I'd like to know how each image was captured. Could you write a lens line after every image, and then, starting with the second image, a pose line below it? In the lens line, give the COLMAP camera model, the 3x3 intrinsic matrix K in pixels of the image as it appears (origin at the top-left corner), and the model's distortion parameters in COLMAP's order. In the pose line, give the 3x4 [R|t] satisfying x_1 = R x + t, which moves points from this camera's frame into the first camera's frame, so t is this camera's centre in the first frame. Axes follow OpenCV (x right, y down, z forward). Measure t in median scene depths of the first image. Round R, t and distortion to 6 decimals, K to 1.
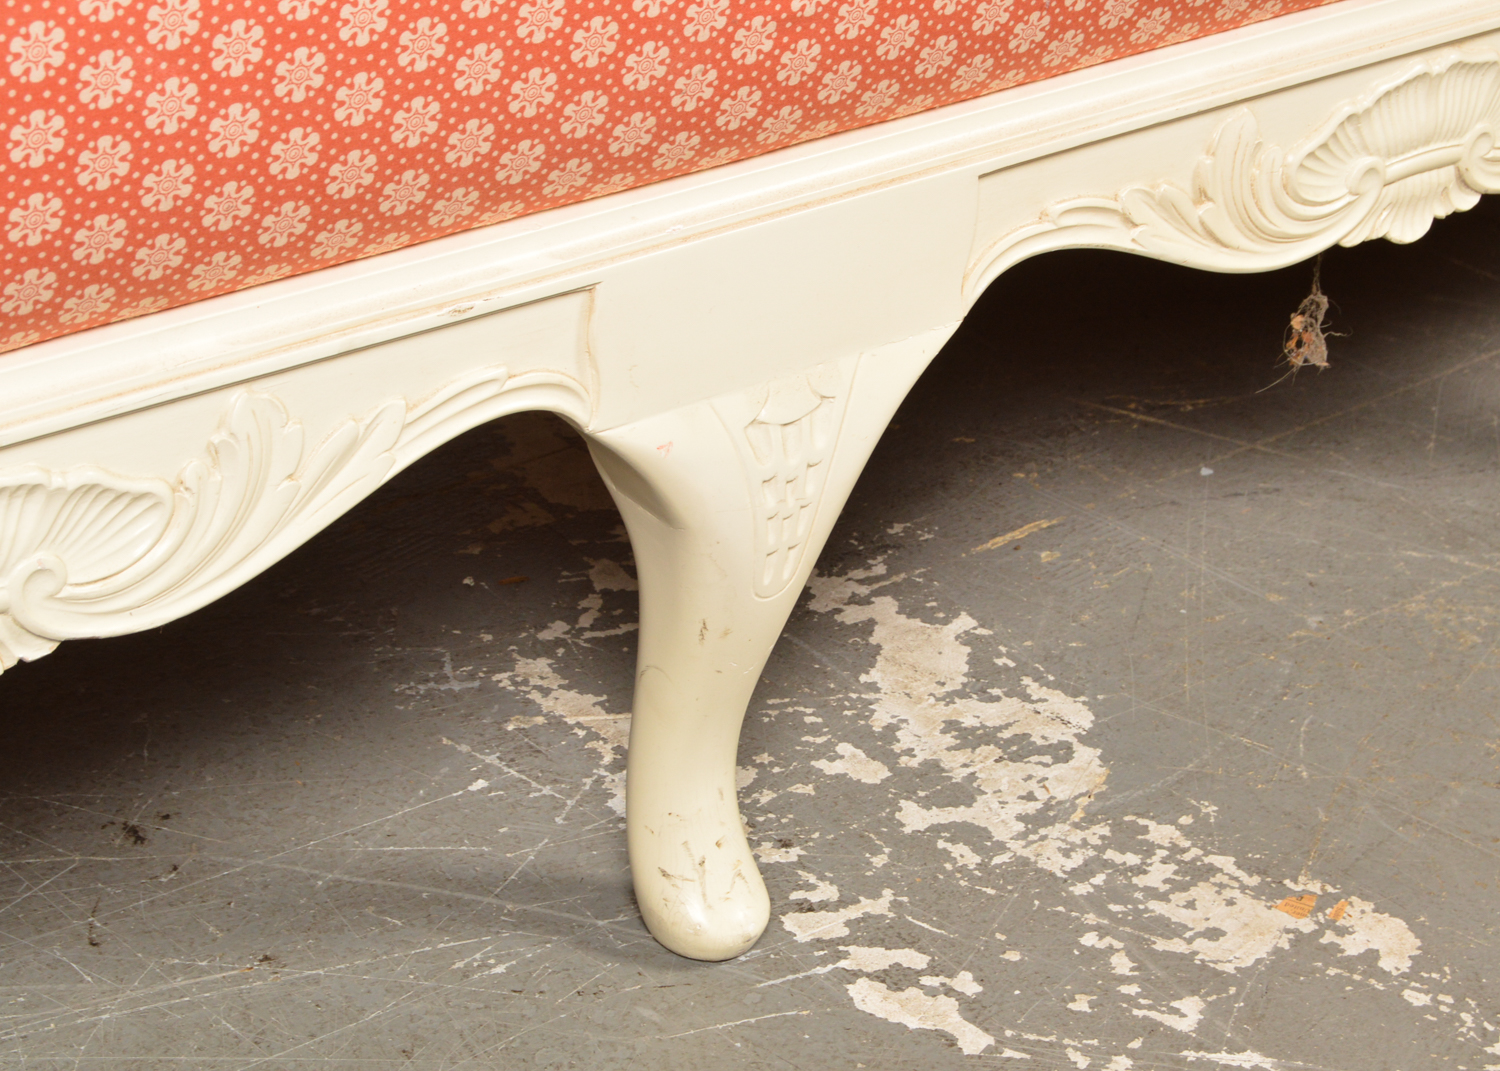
lens RADIAL K [[3650.7, 0, 751.2], [0, 3650.7, 538.1], [0, 0, 1]] dist [-0.016544, 0.000000]
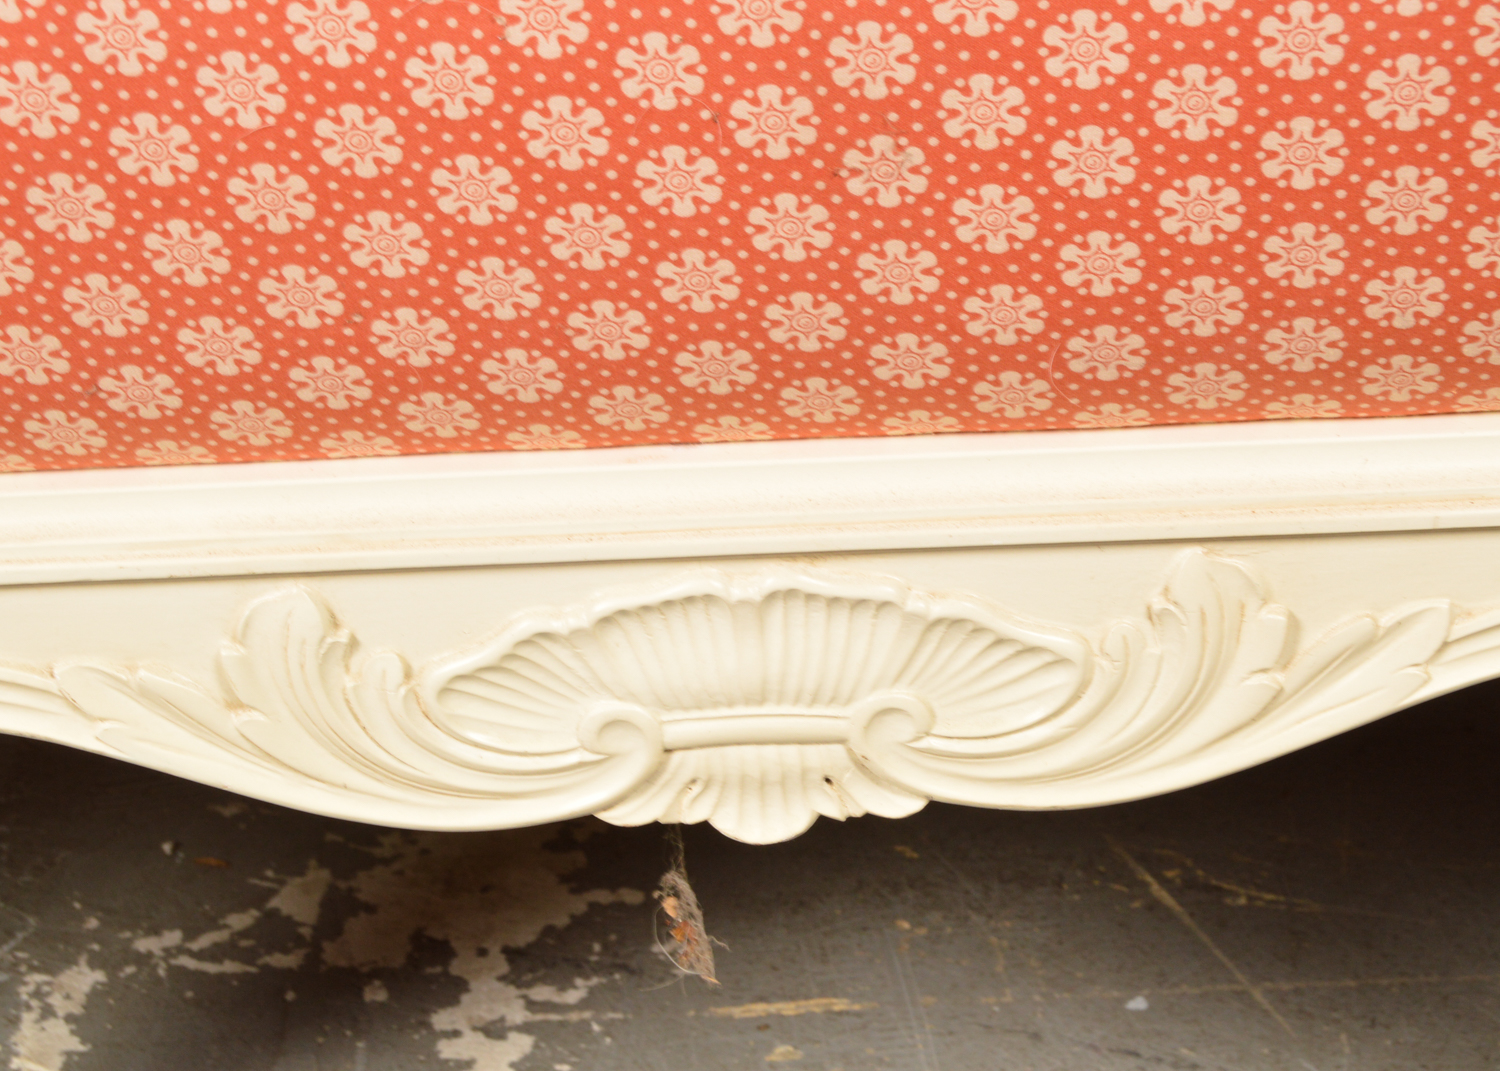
lens RADIAL K [[2950.8, 0, 744.7], [0, 2950.8, 540.9], [0, 0, 1]] dist [-0.033965, 0.000000]
pose [[0.759221, 0.251603, -0.600233, 0.461207], [-0.220202, 0.967167, 0.126885, -0.191602], [0.612450, 0.035838, 0.789696, 0.591677]]
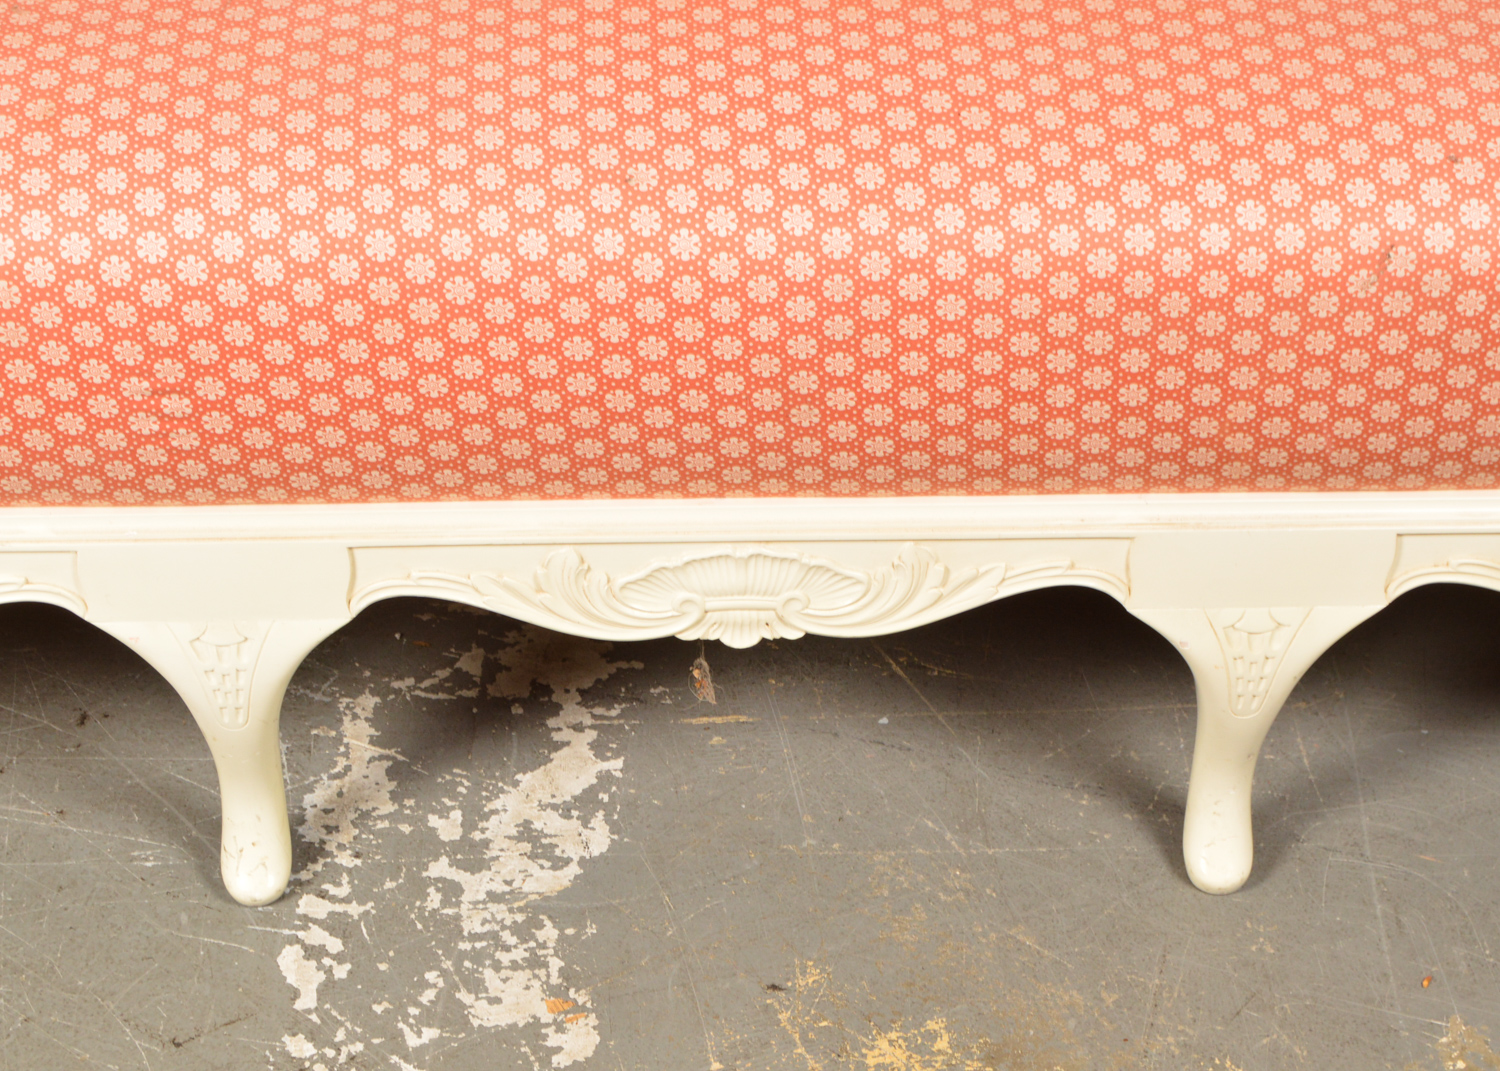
lens RADIAL K [[3211.2, 0, 750.9], [0, 3211.2, 530.2], [0, 0, 1]] dist [0.005677, 0.000000]
pose [[0.800205, 0.317235, -0.508955, 0.866731], [-0.259186, 0.948229, 0.183531, -0.381775], [0.540828, -0.014948, 0.841000, -0.166873]]
